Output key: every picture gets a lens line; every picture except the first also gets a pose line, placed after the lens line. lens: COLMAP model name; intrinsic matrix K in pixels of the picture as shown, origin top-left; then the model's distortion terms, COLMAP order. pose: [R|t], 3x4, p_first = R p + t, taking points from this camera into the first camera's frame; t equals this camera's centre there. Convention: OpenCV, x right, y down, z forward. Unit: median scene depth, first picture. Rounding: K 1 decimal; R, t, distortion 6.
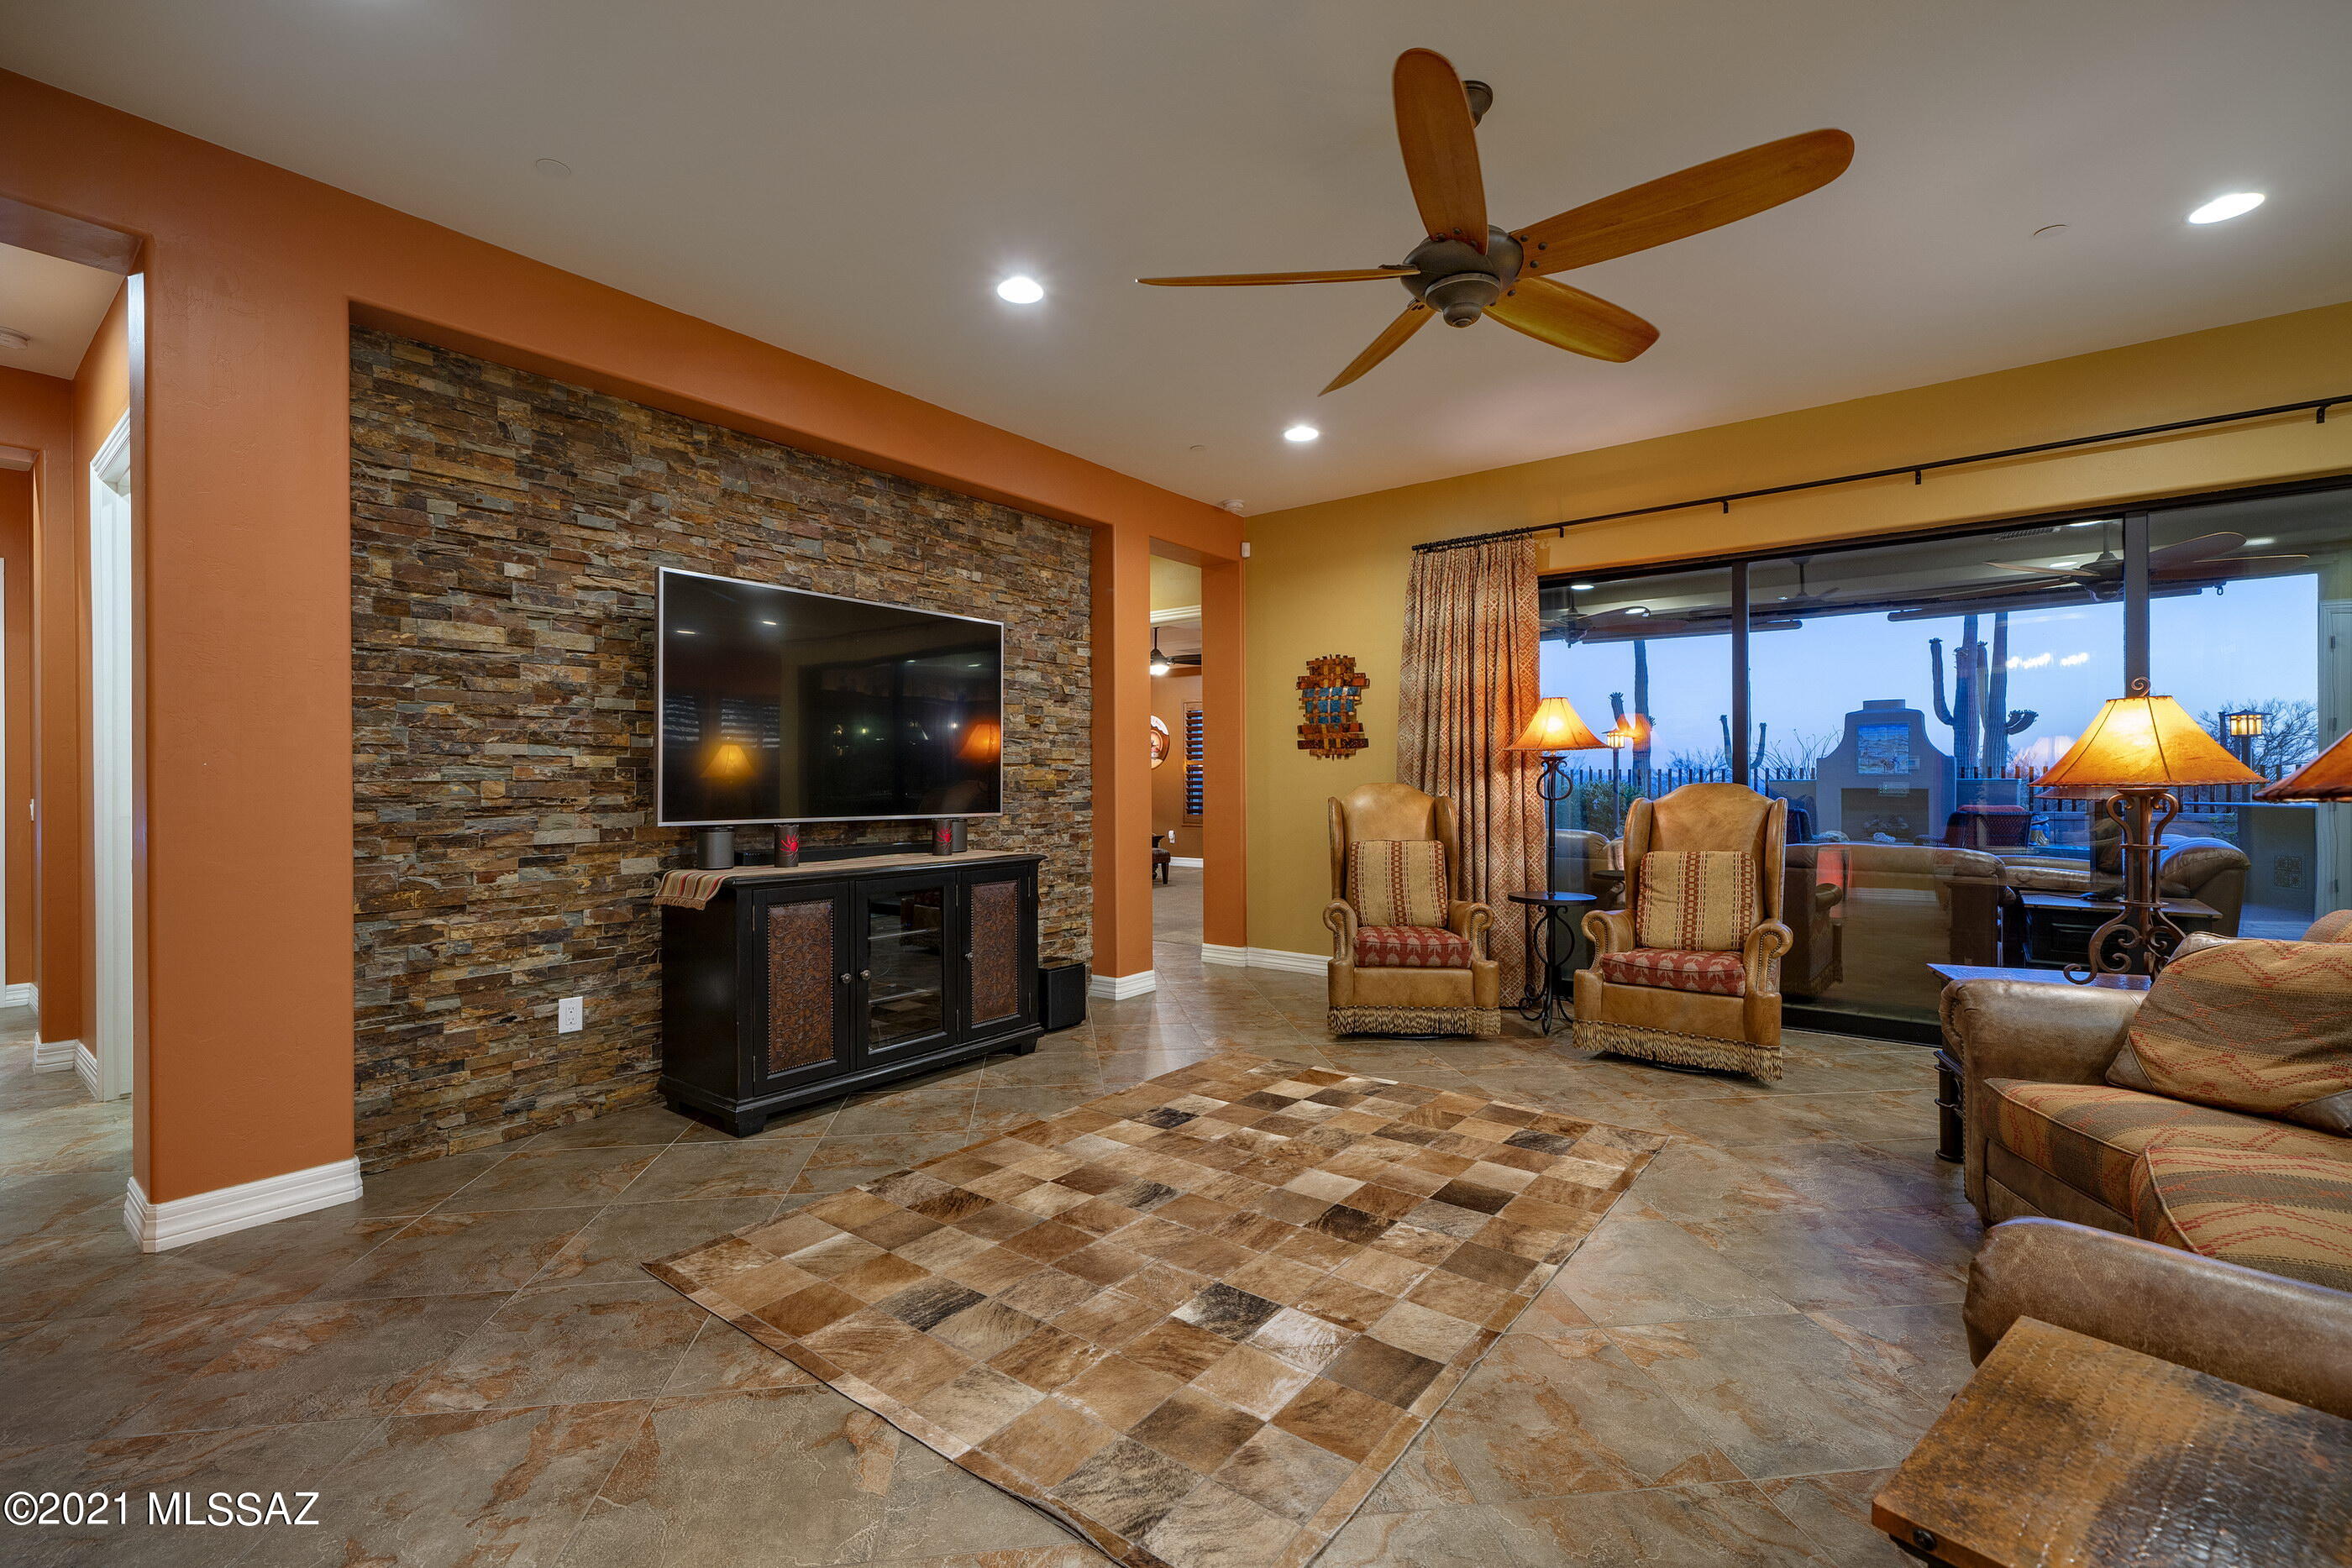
lens RADIAL K [[1011.3, 0, 1171.5], [0, 1011.3, 783.8], [0, 0, 1]] dist [-0.001269, -0.000183]
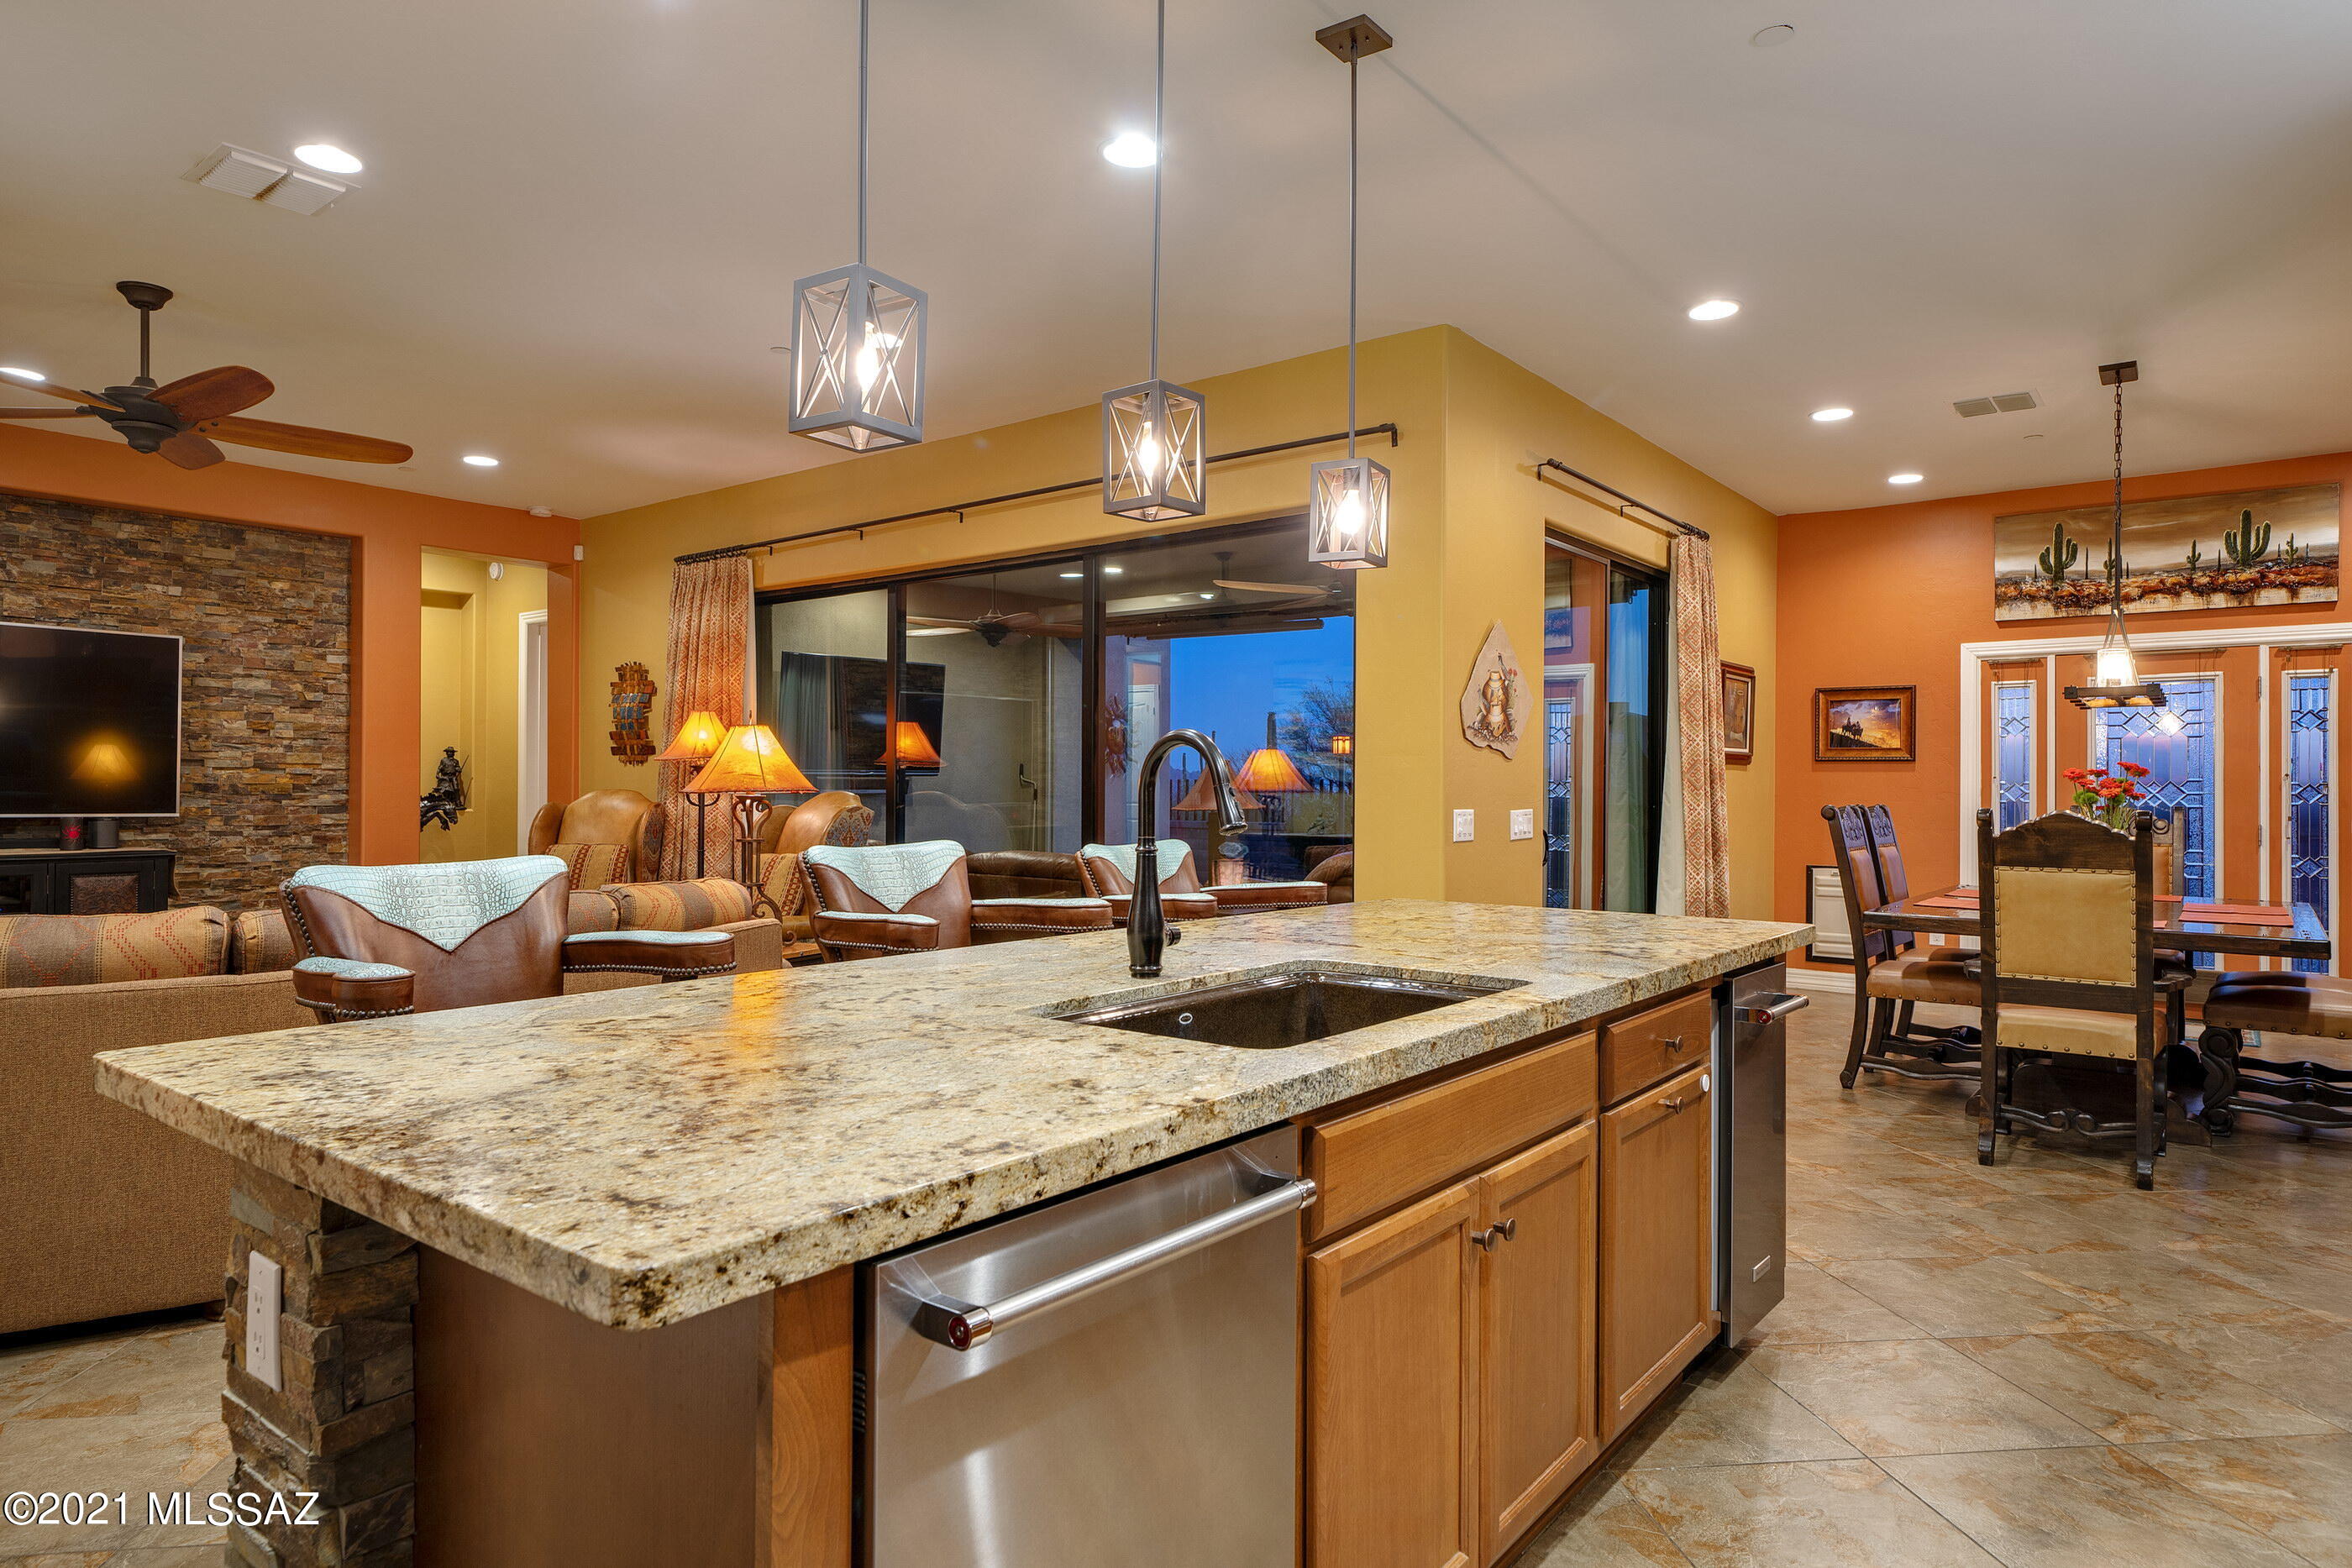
lens RADIAL K [[1363.3, 0, 1179.4], [0, 1363.3, 783.6], [0, 0, 1]] dist [0.004049, 0.000324]
pose [[0.999970, 0.007693, 0.000073, 0.809800], [-0.007692, 0.999933, -0.008659, 0.001335], [-0.000140, 0.008659, 0.999963, -0.406154]]
